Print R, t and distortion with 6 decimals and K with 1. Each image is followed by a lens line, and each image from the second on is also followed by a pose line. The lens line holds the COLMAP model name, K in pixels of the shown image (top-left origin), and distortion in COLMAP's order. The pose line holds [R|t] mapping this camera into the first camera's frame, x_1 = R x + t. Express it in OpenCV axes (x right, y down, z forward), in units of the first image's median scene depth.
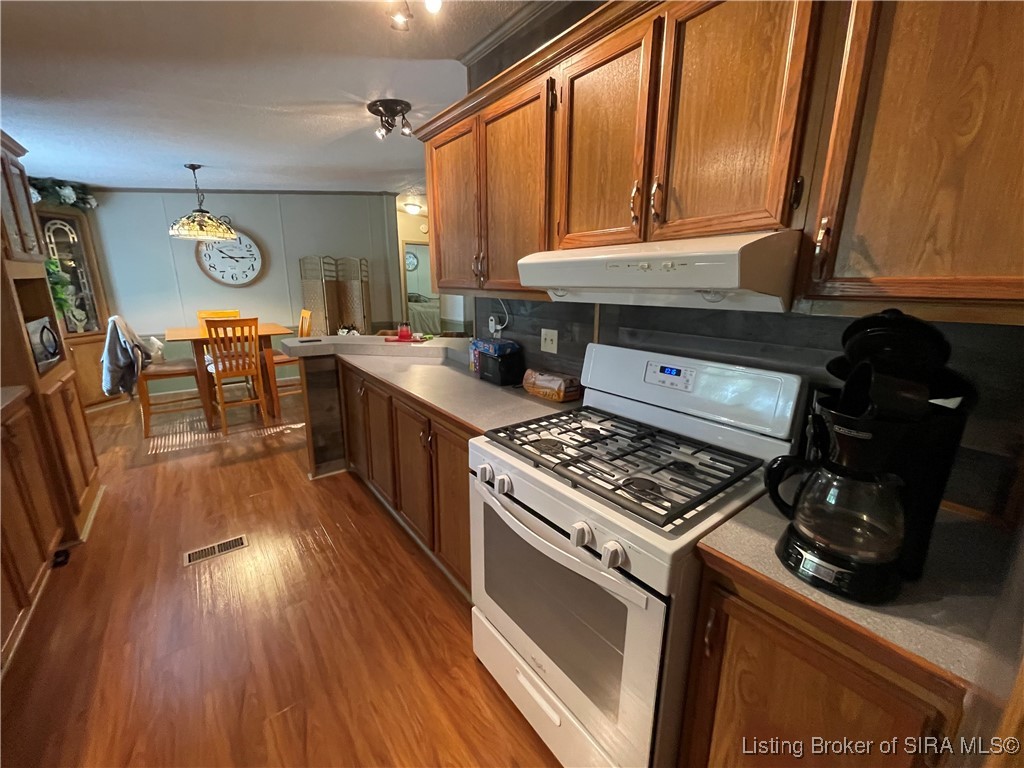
lens RADIAL K [[412.5, 0, 511.9], [0, 412.5, 381.2], [0, 0, 1]] dist [-0.001070, -0.000156]
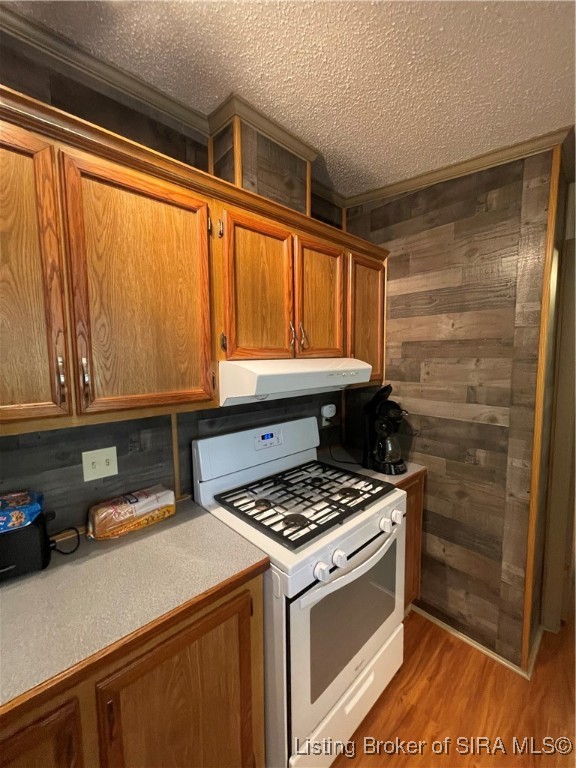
lens RADIAL K [[309.4, 0, 287.7], [0, 309.4, 380.8], [0, 0, 1]] dist [-0.001070, -0.000156]
pose [[-0.094117, -0.084208, 0.991994, -0.703758], [0.244117, 0.964045, 0.104996, -0.308231], [-0.965168, 0.252044, -0.070176, 0.903276]]
